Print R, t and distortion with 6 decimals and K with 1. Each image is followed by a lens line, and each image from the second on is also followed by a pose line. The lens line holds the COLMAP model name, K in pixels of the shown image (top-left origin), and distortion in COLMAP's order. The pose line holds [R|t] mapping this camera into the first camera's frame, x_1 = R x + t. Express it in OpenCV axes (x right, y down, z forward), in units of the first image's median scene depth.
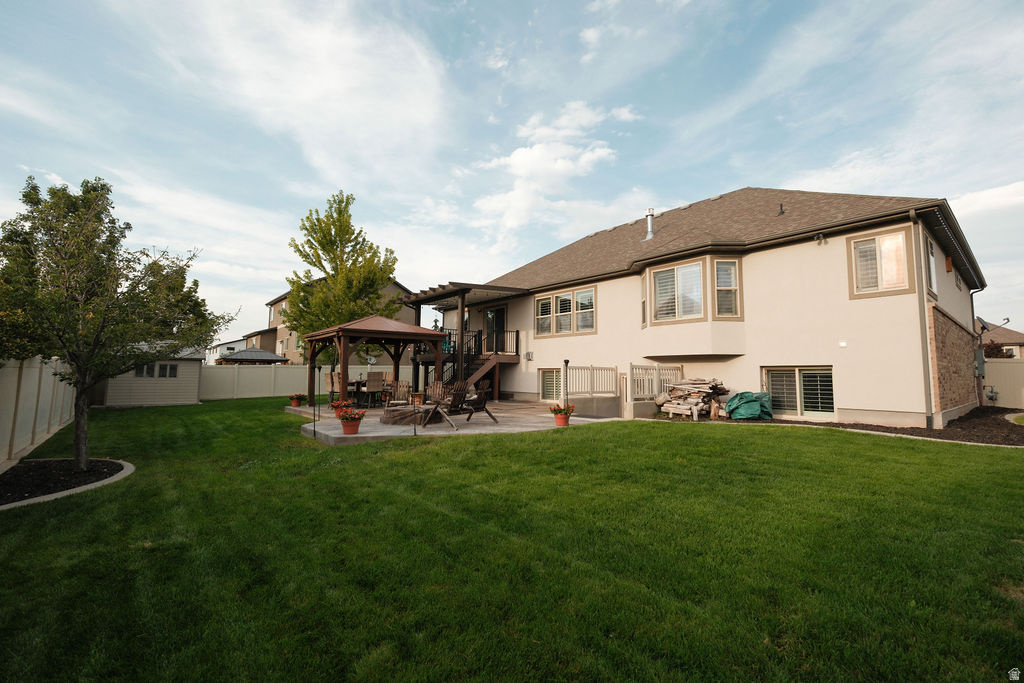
lens RADIAL K [[444.7, 0, 512.0], [0, 444.7, 341.5], [0, 0, 1]] dist [0.000284, -0.000145]
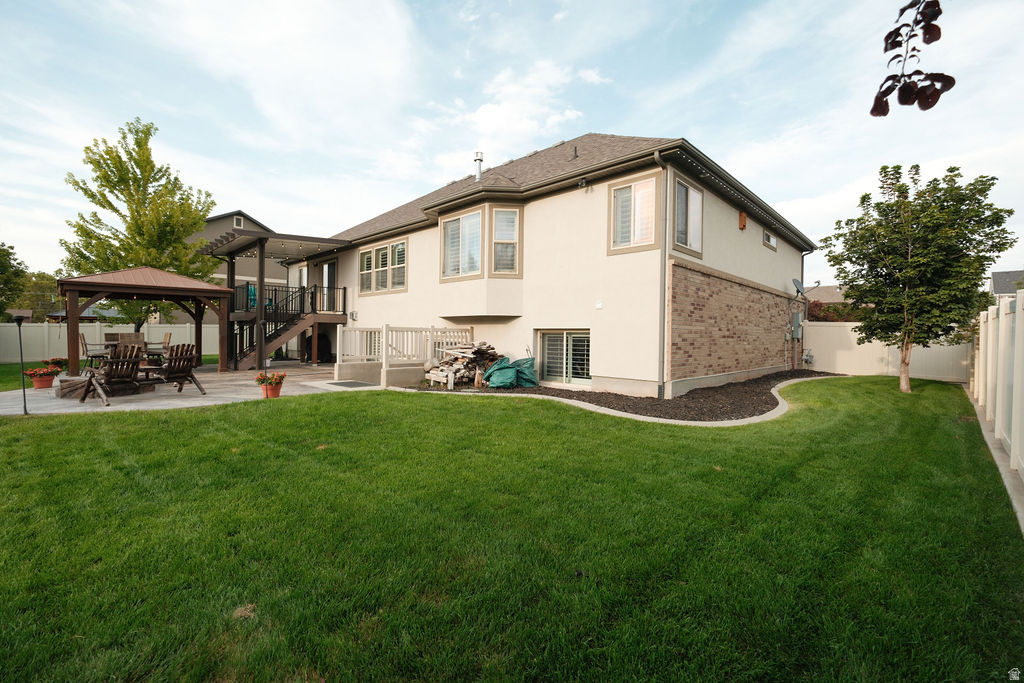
lens RADIAL K [[444.7, 0, 512.0], [0, 444.7, 341.5], [0, 0, 1]] dist [0.000284, -0.000145]
pose [[0.995532, 0.002449, 0.094397, 0.414239], [-0.011073, 0.995795, 0.090938, -0.001231], [-0.093778, -0.091577, 0.991372, 0.098044]]
